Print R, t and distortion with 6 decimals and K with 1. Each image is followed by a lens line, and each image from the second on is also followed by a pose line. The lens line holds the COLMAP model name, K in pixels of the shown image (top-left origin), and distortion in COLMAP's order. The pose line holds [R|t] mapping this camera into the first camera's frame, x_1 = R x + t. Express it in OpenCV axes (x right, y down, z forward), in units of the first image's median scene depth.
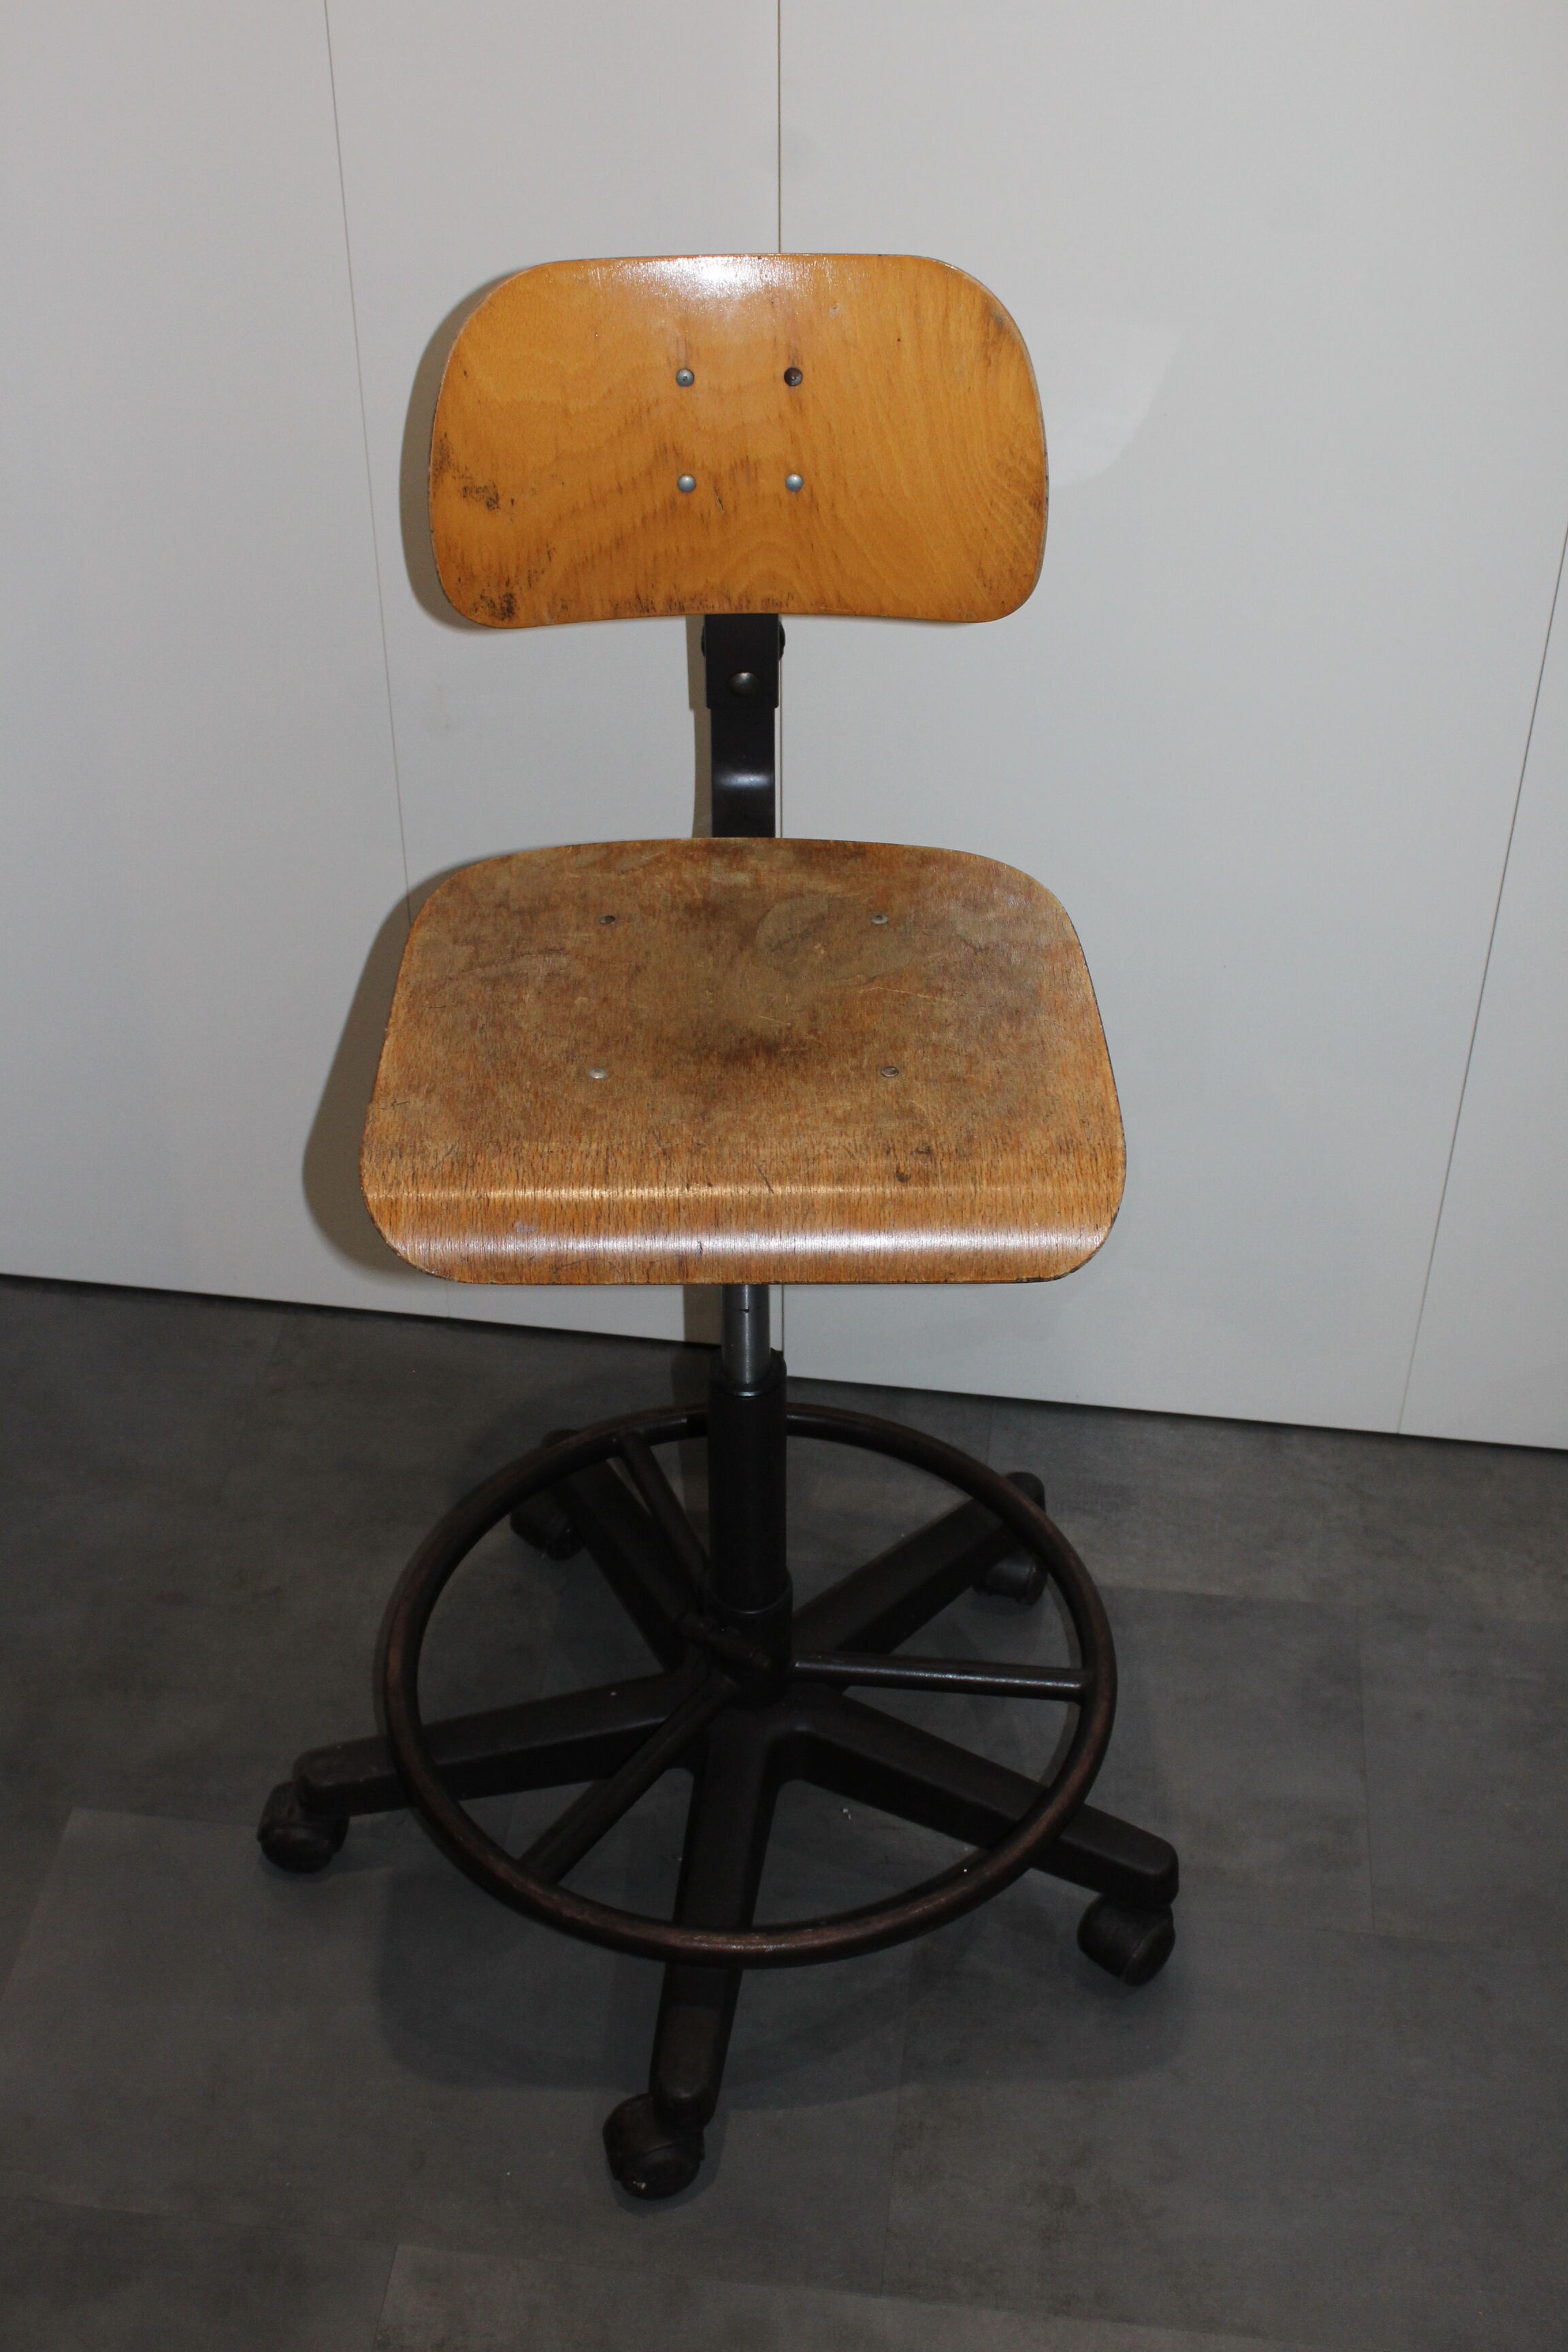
lens RADIAL K [[2762.2, 0, 784.0], [0, 2762.2, 1176.0], [0, 0, 1]] dist [-0.104924, -0.017437]
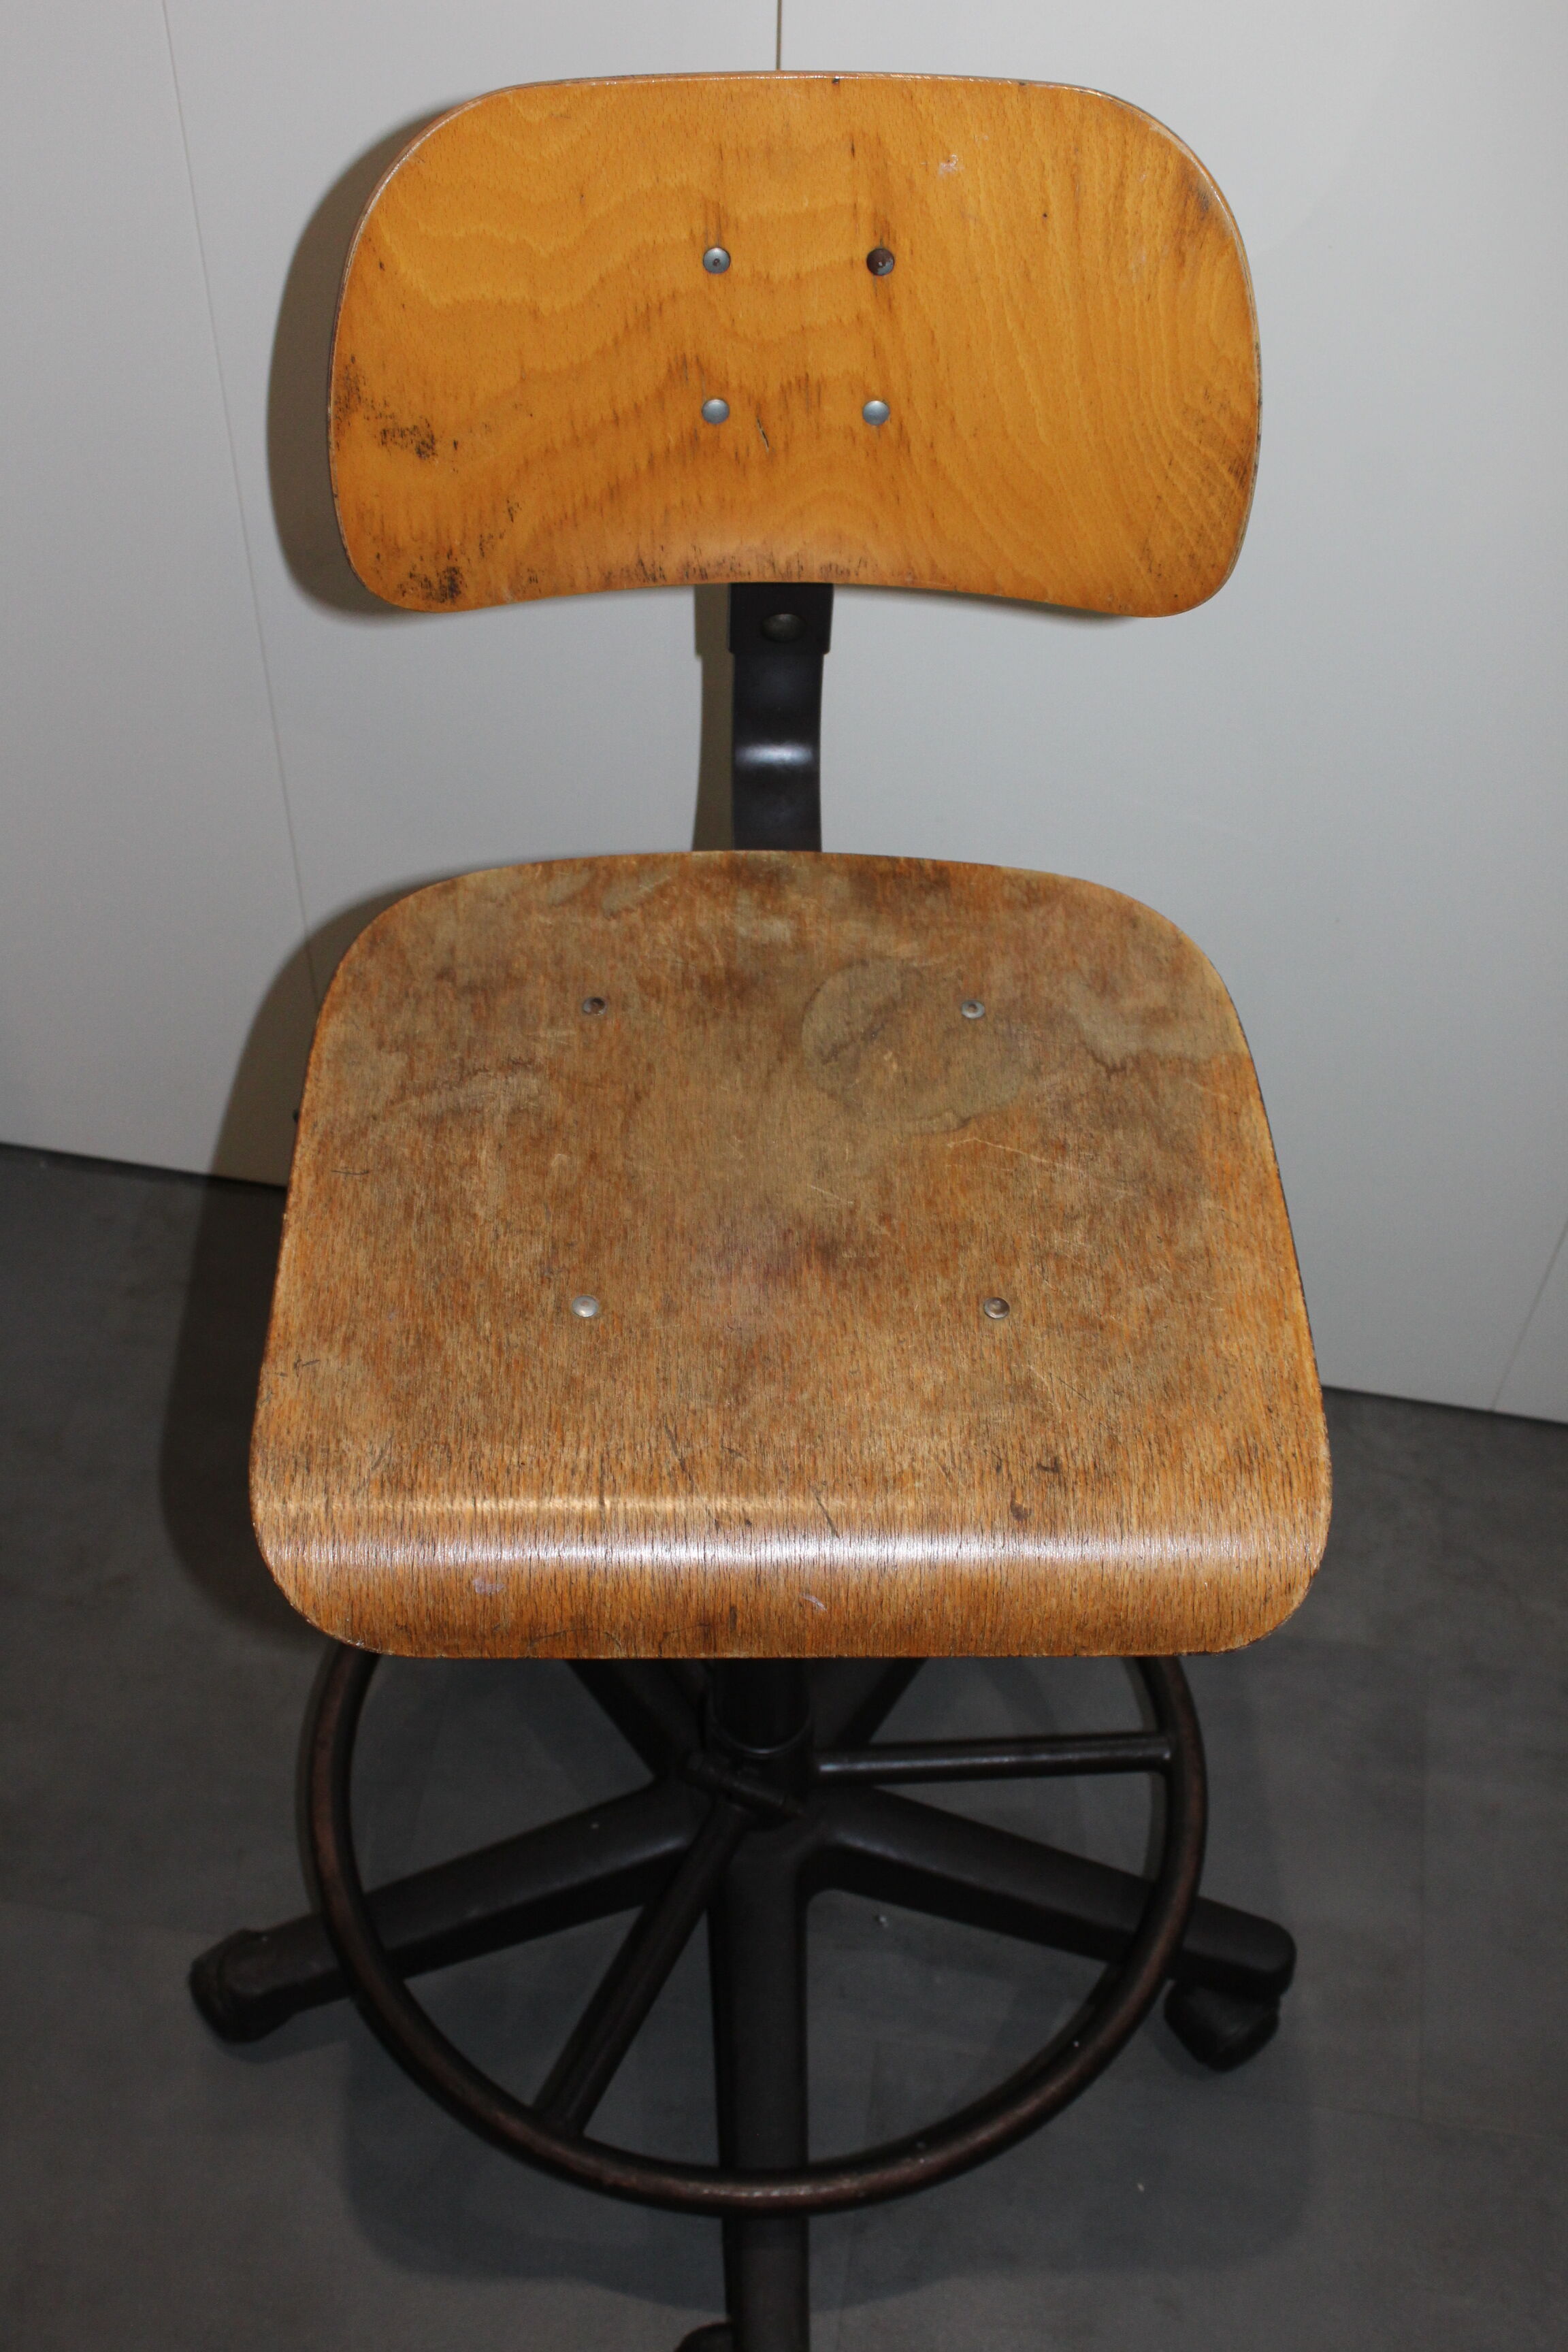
lens RADIAL K [[2762.2, 0, 784.0], [0, 2762.2, 1176.0], [0, 0, 1]] dist [-0.104924, -0.017437]
pose [[0.999647, 0.011803, 0.023784, -0.032192], [-0.016988, 0.972745, 0.231256, -0.223870], [-0.020406, -0.231579, 0.972602, 0.303148]]
